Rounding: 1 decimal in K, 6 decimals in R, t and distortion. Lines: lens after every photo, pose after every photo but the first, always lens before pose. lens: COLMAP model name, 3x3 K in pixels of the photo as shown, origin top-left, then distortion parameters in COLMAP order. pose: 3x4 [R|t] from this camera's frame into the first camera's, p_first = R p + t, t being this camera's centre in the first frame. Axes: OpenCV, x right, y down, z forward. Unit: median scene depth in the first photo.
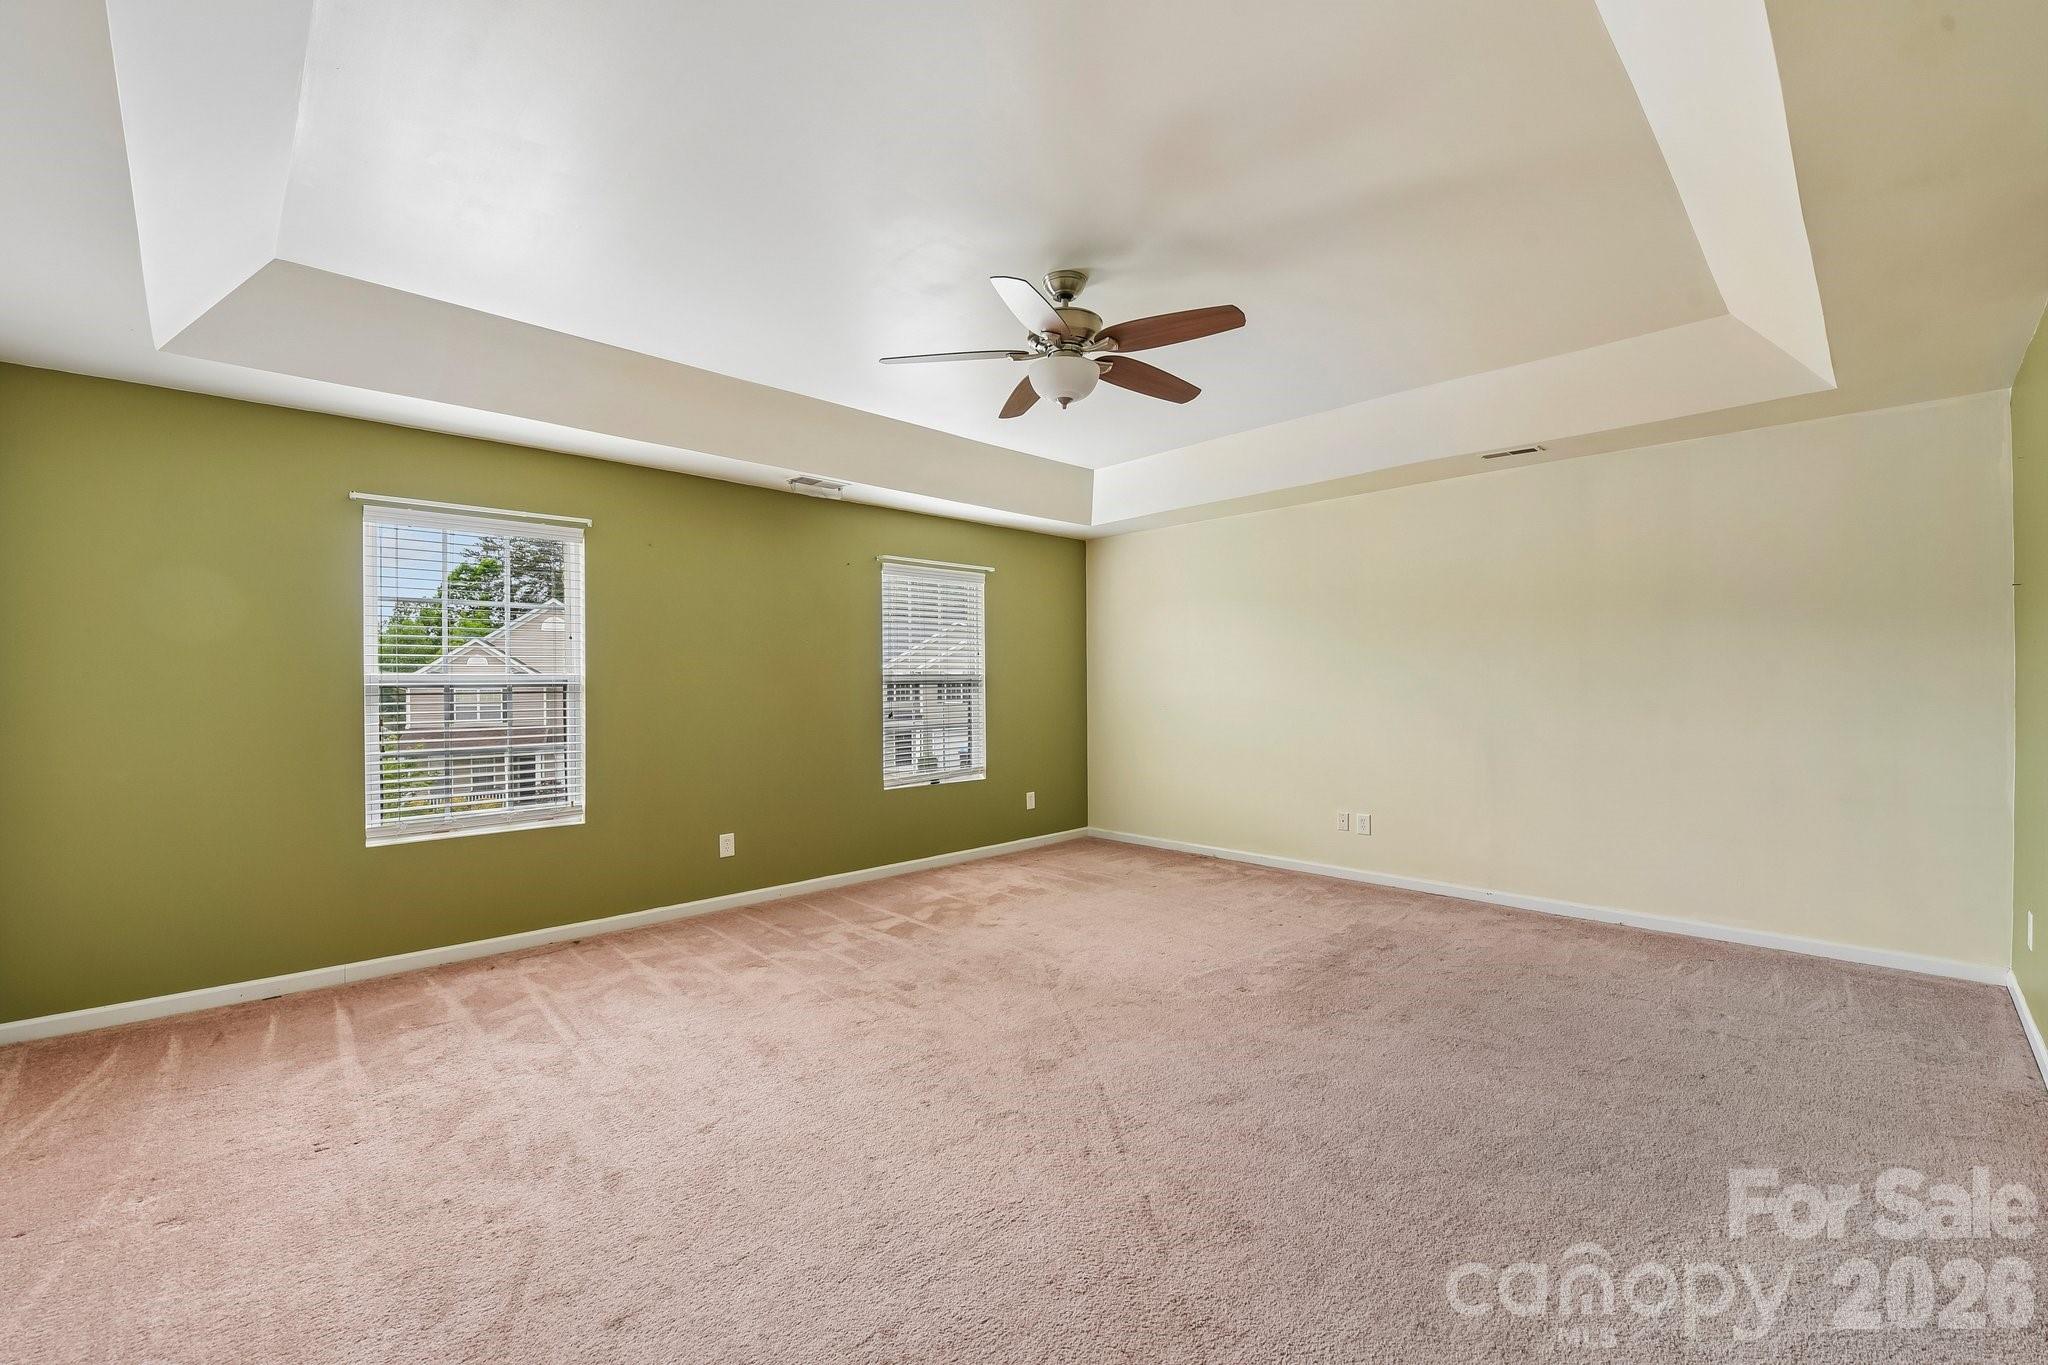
lens RADIAL K [[848.3, 0, 1019.2], [0, 848.3, 685.1], [0, 0, 1]] dist [-0.020340, -0.000657]
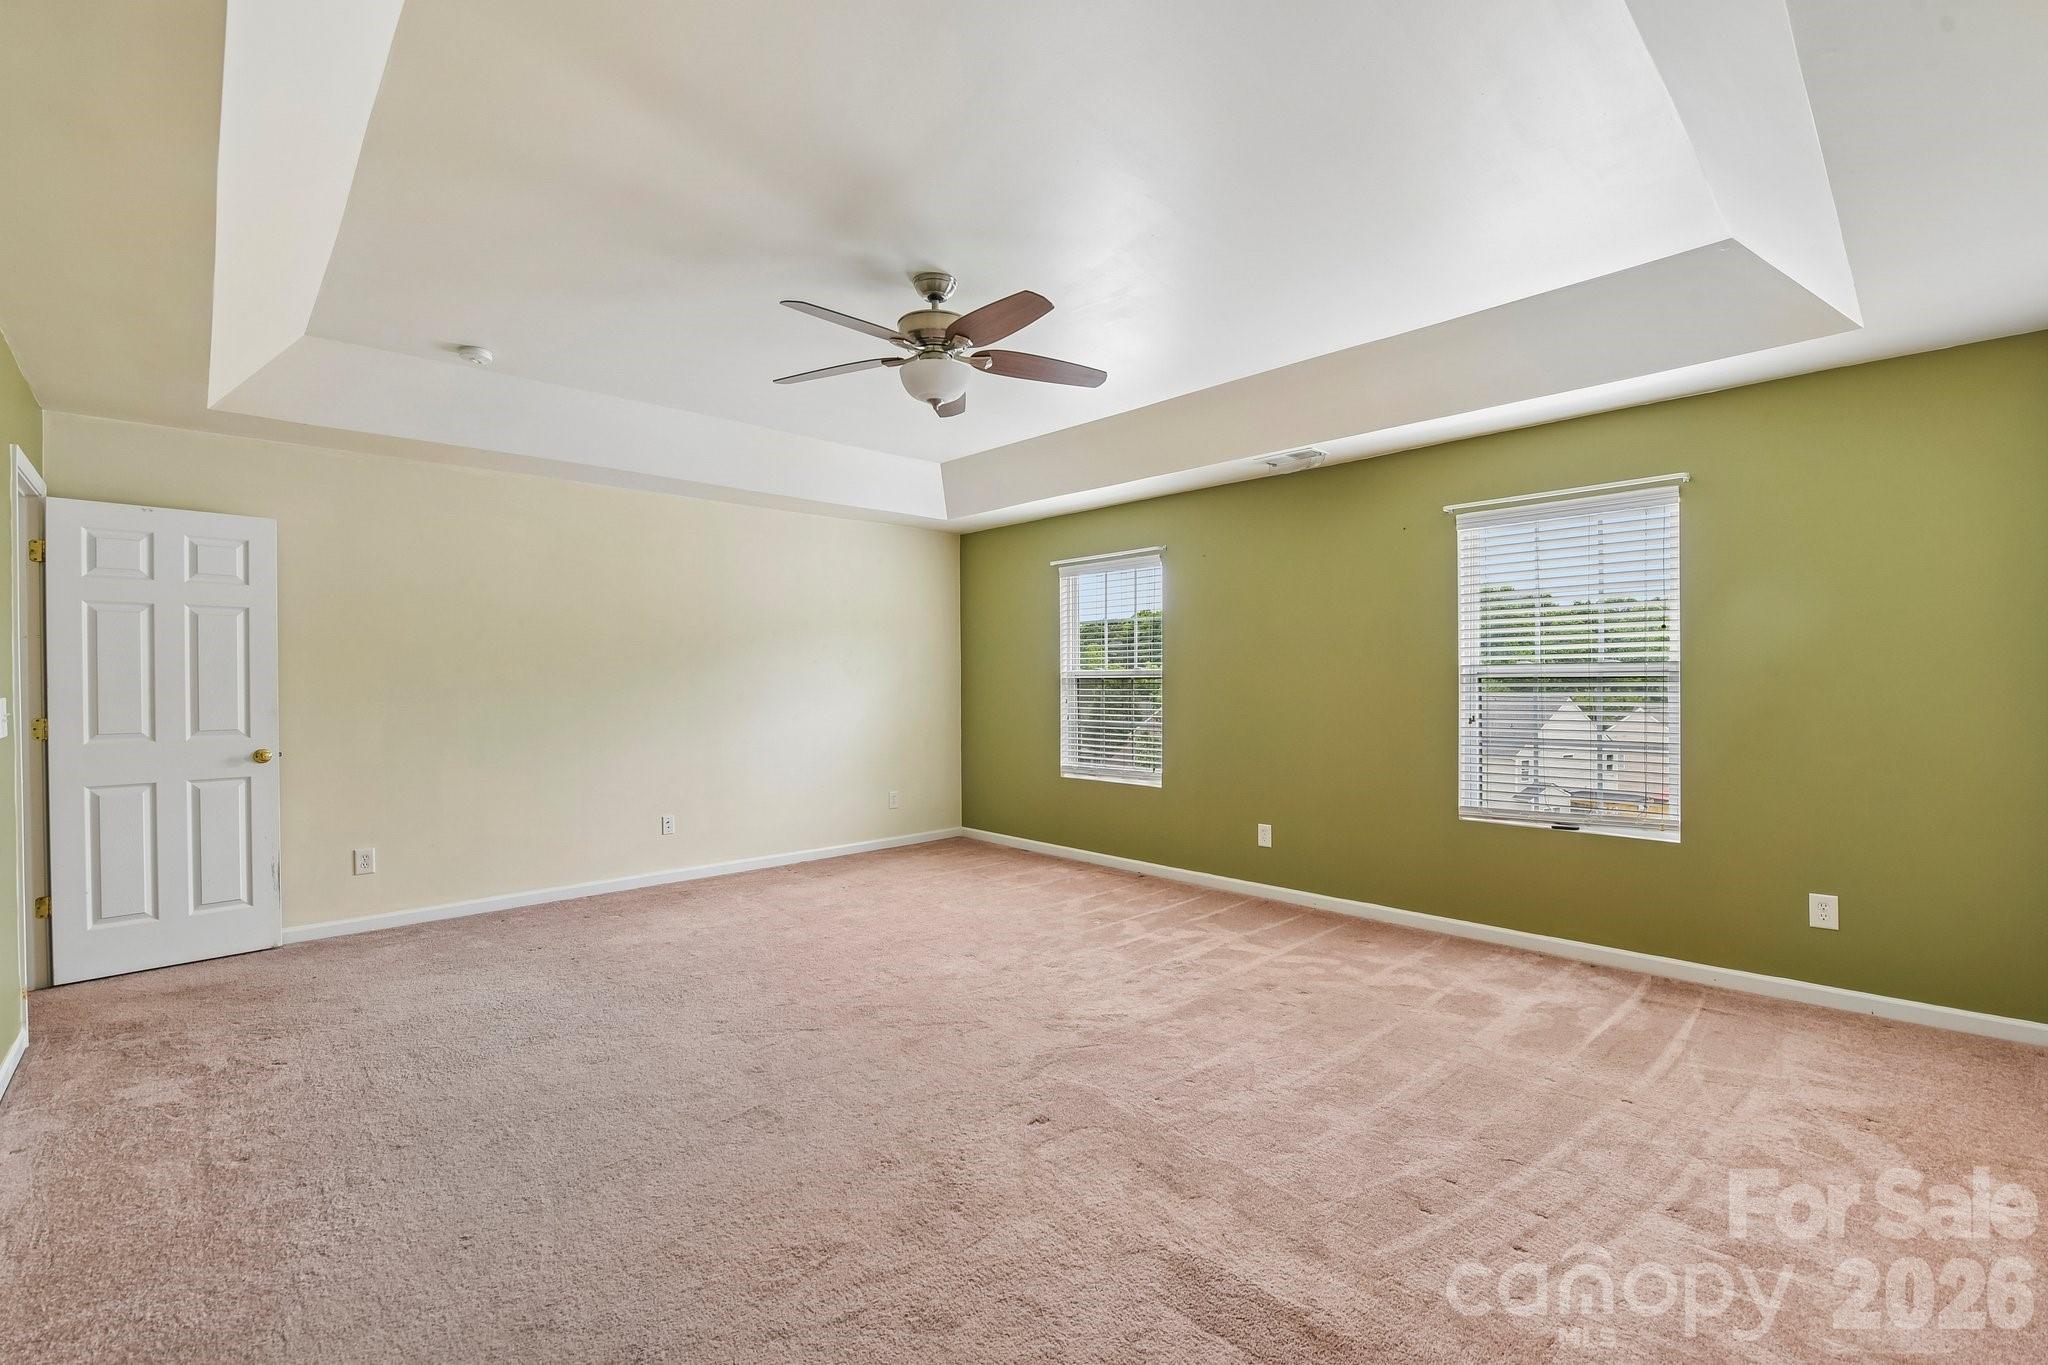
lens RADIAL K [[889.0, 0, 1020.8], [0, 889.0, 680.2], [0, 0, 1]] dist [0.002835, 0.000057]
pose [[-0.014880, 0.008799, -0.999851, 0.768398], [0.003013, 0.999957, 0.008755, -0.008287], [0.999885, -0.002882, -0.014906, 0.763335]]
